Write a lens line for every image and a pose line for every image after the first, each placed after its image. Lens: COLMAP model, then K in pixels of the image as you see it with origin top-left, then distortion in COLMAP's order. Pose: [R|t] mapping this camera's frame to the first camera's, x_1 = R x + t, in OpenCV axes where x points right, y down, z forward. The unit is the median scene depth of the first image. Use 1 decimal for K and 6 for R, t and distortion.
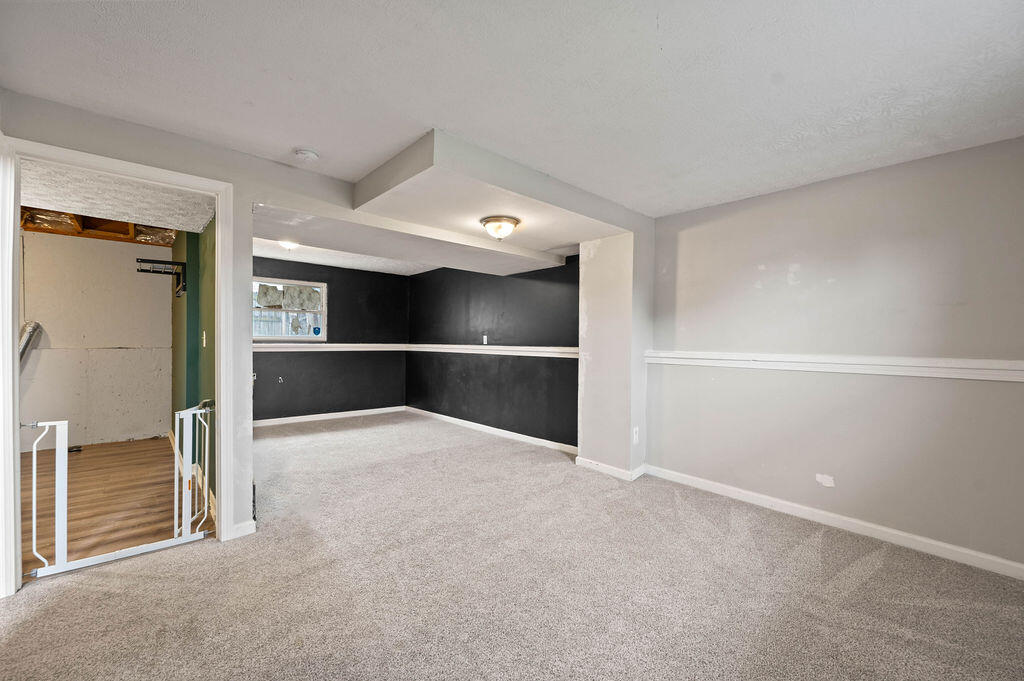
lens RADIAL K [[407.2, 0, 516.6], [0, 407.2, 342.2], [0, 0, 1]] dist [0.000217, -0.000060]
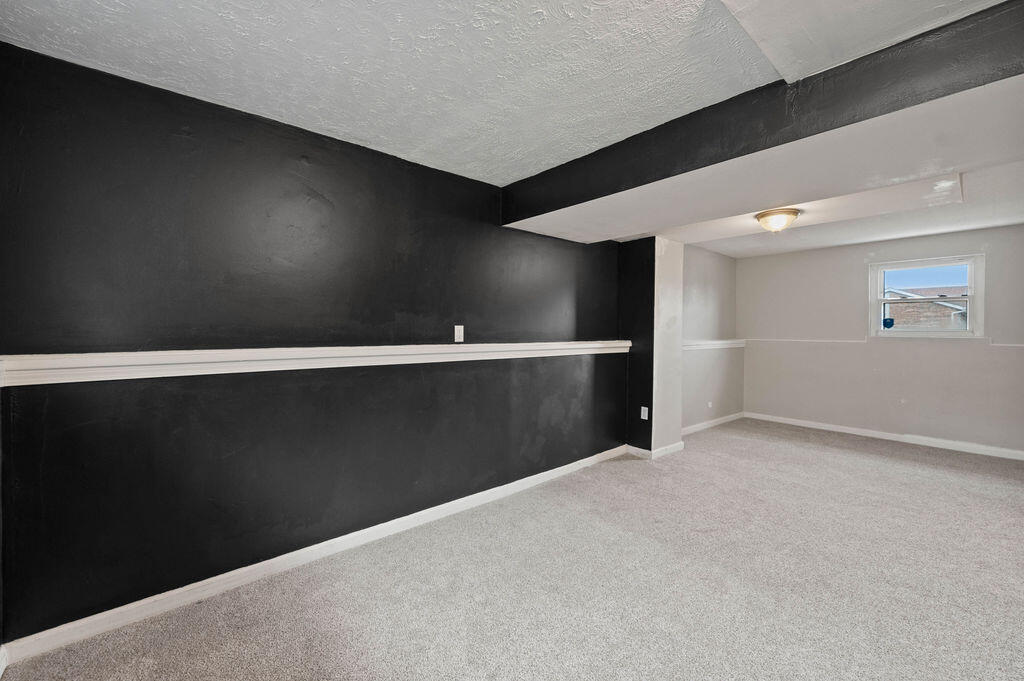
lens RADIAL K [[411.8, 0, 512.1], [0, 411.8, 332.9], [0, 0, 1]] dist [0.000331, 0.000045]
pose [[0.037716, -0.013685, 0.999195, -0.969354], [-0.002130, 0.999903, 0.013775, -0.022235], [-0.999286, -0.002648, 0.037683, 1.467924]]
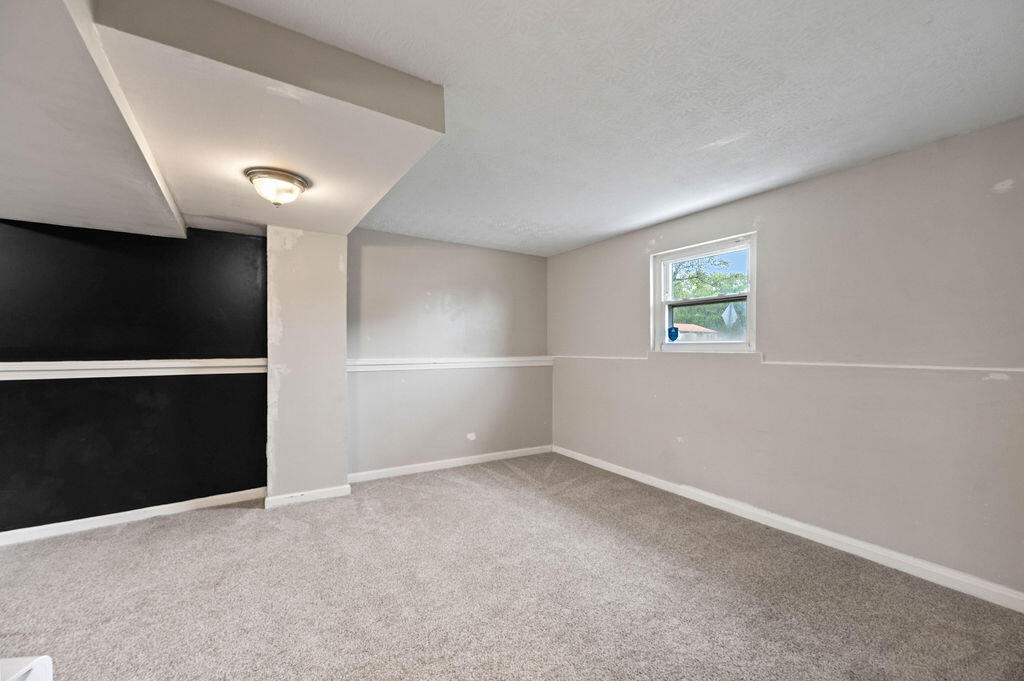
lens RADIAL K [[410.4, 0, 509.7], [0, 410.4, 352.3], [0, 0, 1]] dist [0.000649, 0.000050]
pose [[0.172092, -0.019206, 0.984894, -0.610714], [0.004992, 0.999814, 0.018625, -0.012902], [-0.985068, 0.001711, 0.172156, 0.454830]]
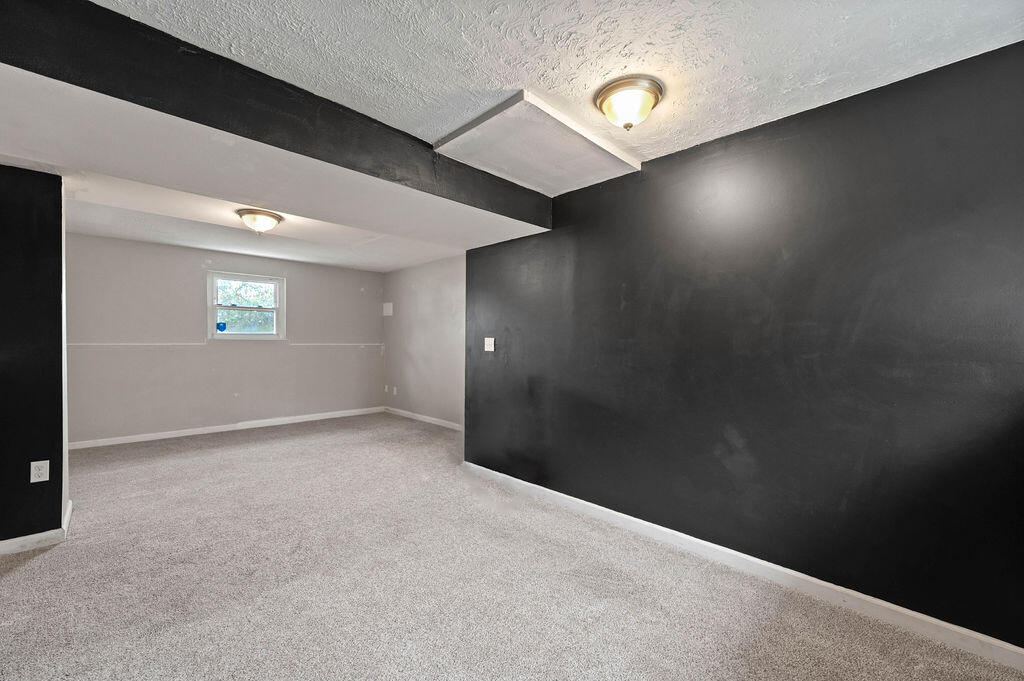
lens RADIAL K [[412.3, 0, 518.0], [0, 412.3, 342.2], [0, 0, 1]] dist [0.000901, 0.000039]
pose [[-0.998601, -0.018510, -0.049528, -0.554890], [-0.018961, 0.999783, 0.008664, -0.015409], [0.049357, 0.009591, -0.998735, 1.852296]]
